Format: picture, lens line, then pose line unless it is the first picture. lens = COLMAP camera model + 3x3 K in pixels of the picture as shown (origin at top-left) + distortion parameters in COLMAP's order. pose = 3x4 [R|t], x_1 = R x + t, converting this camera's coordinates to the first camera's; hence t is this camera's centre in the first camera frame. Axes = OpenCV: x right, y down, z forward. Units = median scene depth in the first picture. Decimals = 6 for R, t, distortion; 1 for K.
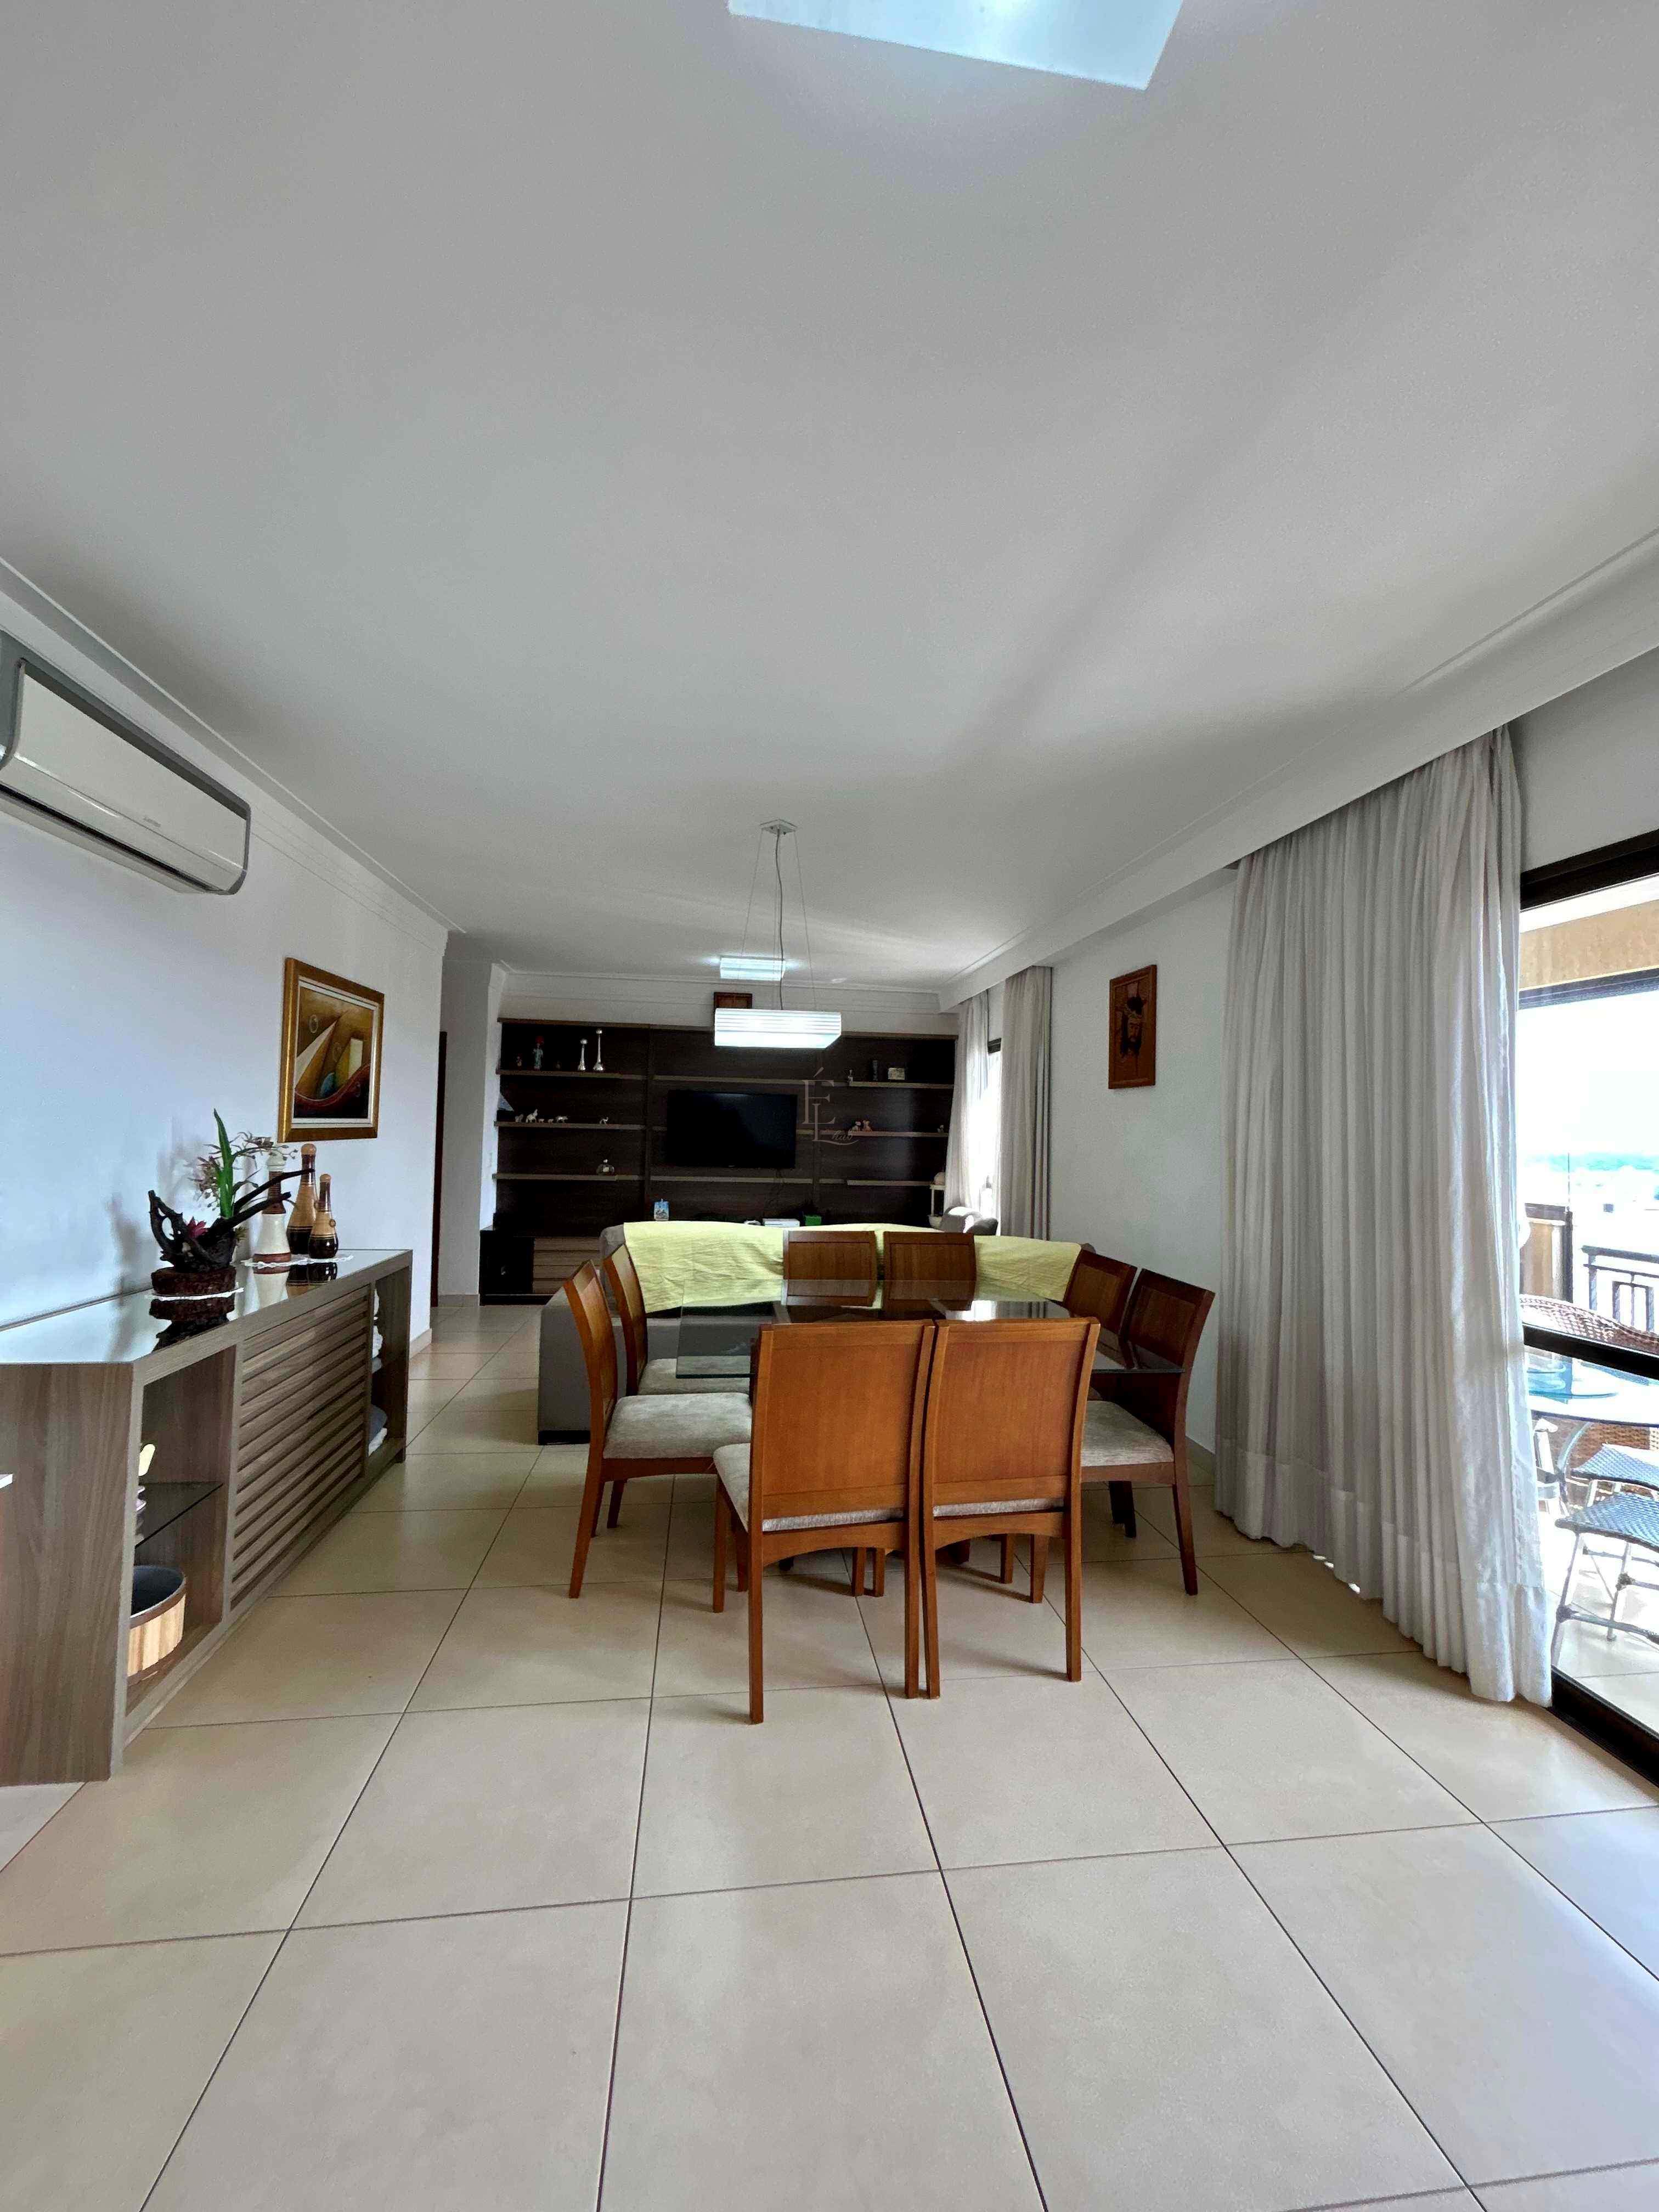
lens RADIAL K [[887.7, 0, 844.3], [0, 887.7, 1100.6], [0, 0, 1]] dist [0.000360, -0.000041]
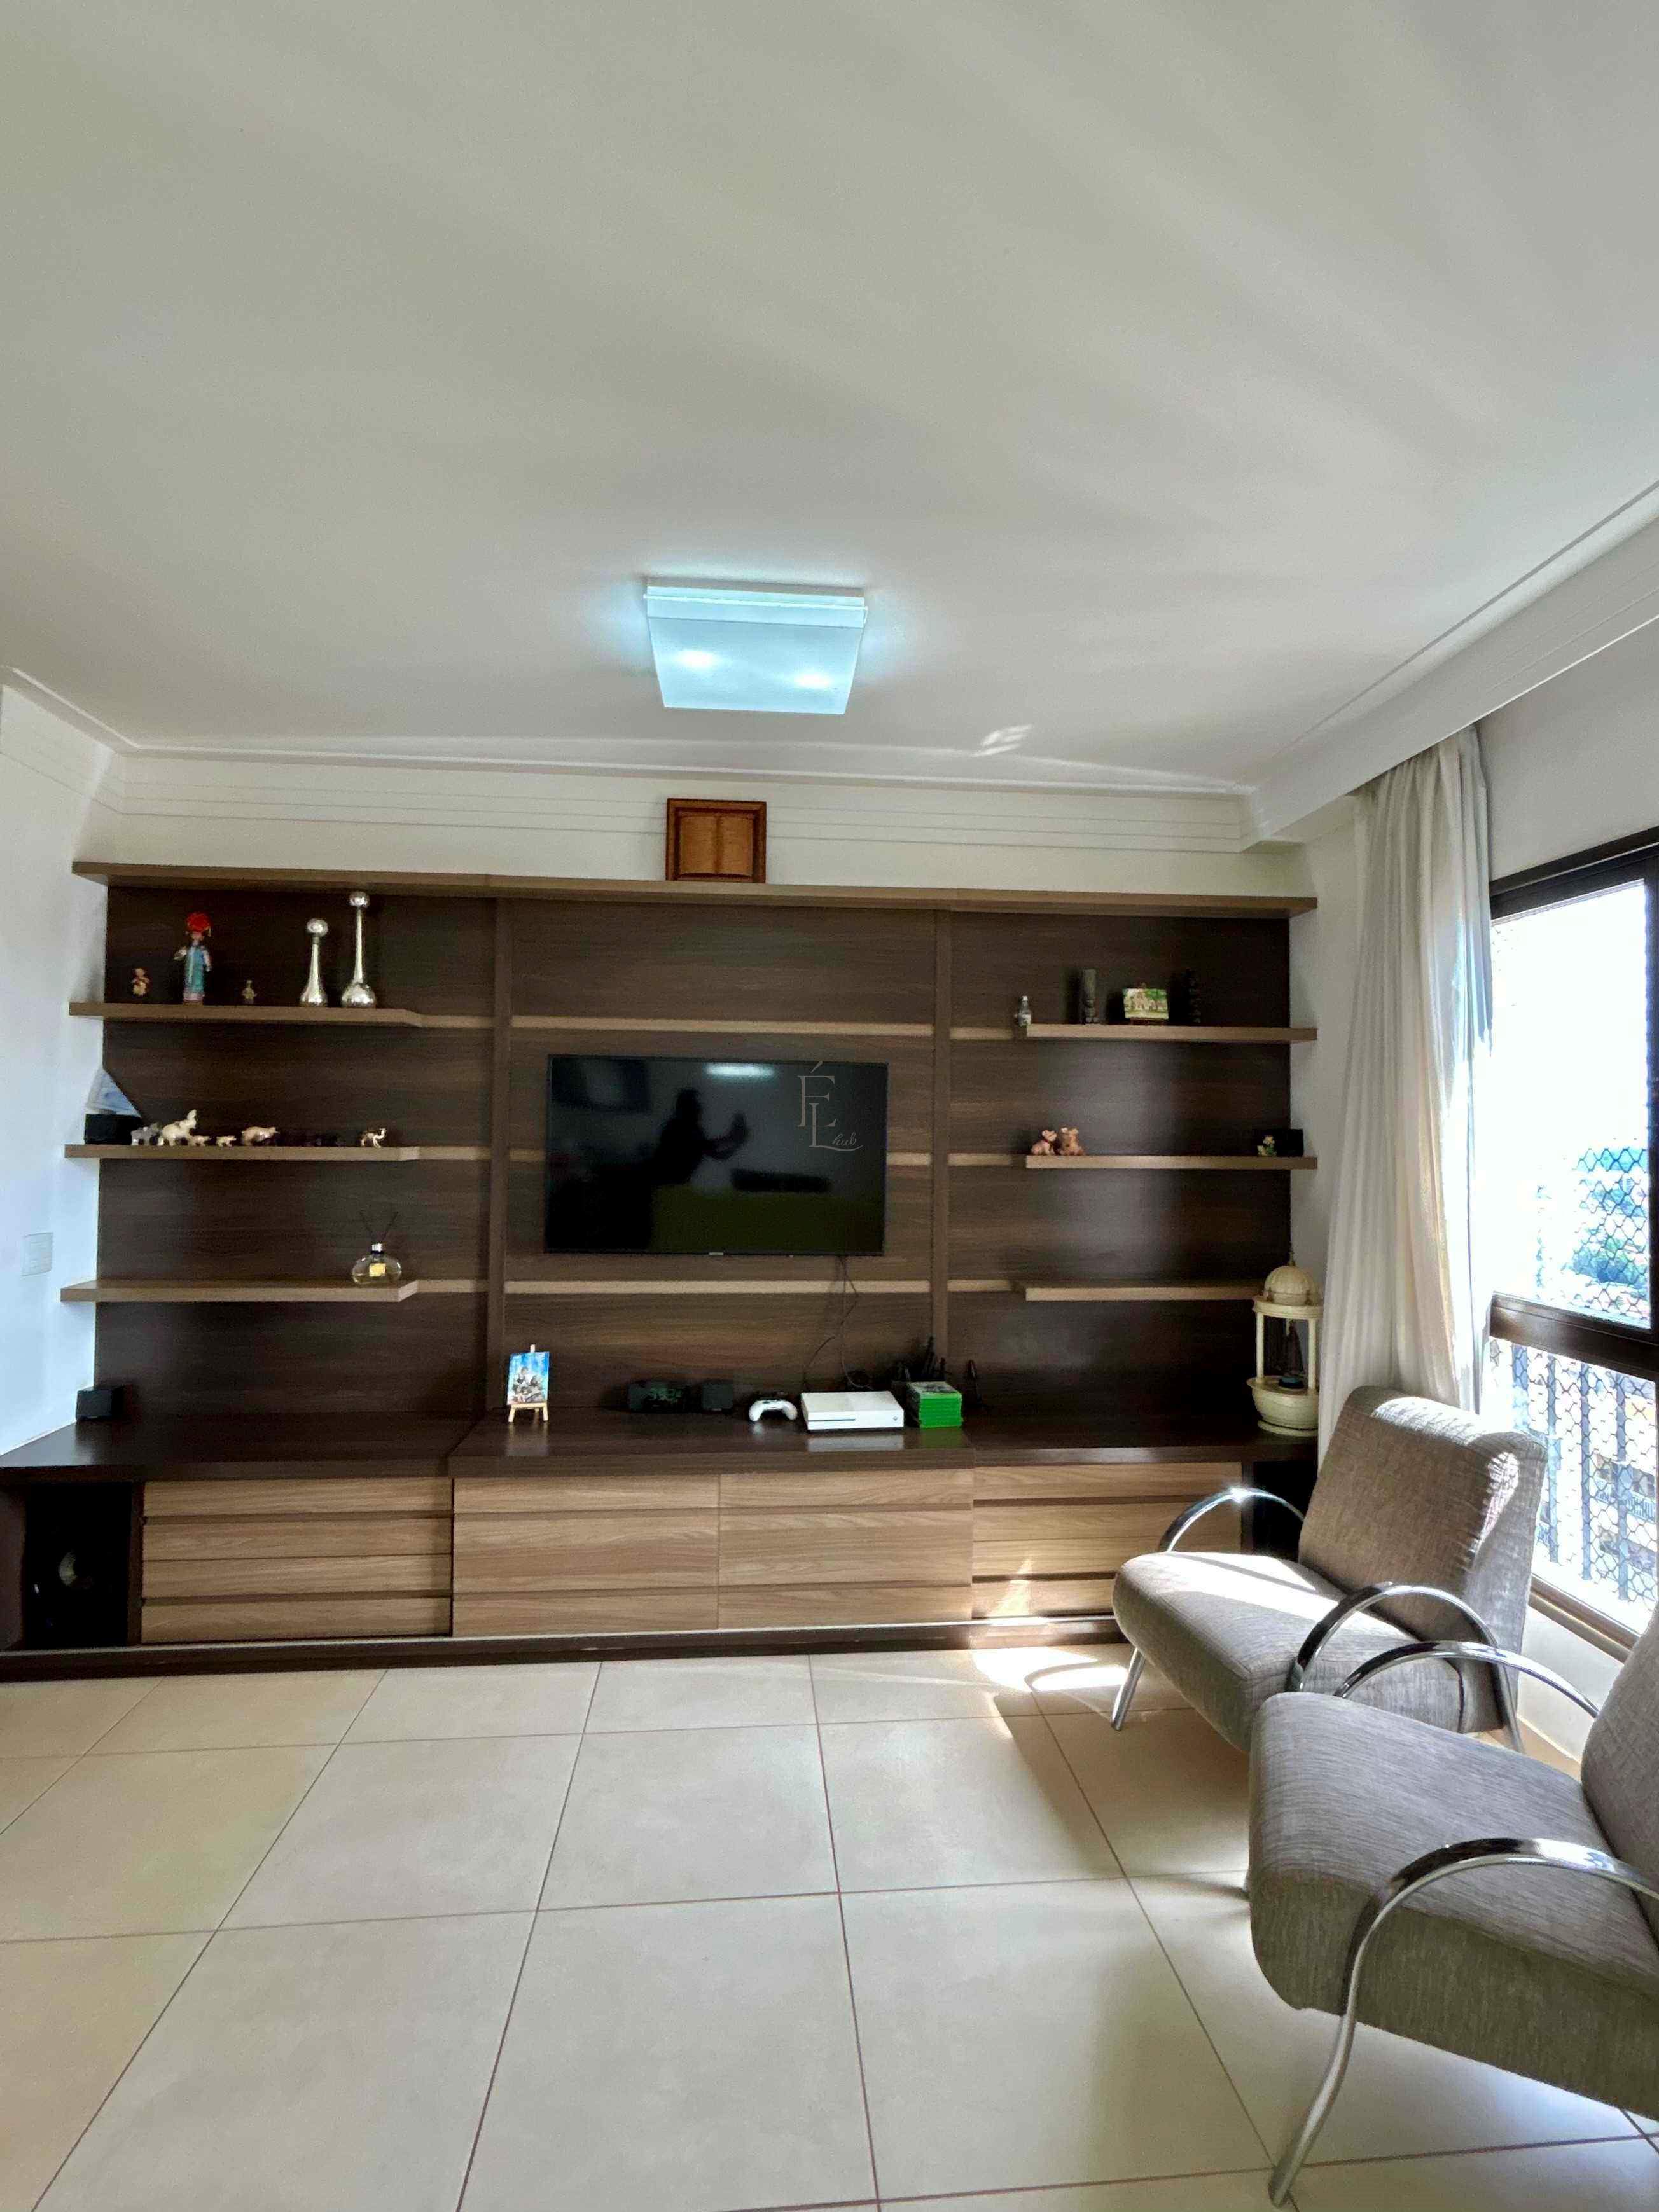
lens RADIAL K [[887.8, 0, 823.9], [0, 887.8, 1105.6], [0, 0, 1]] dist [0.000360, -0.000041]
pose [[0.997462, -0.012431, -0.070106, -0.055279], [0.013821, 0.999717, 0.019387, 0.004381], [0.069845, -0.020306, 0.997351, 0.639888]]
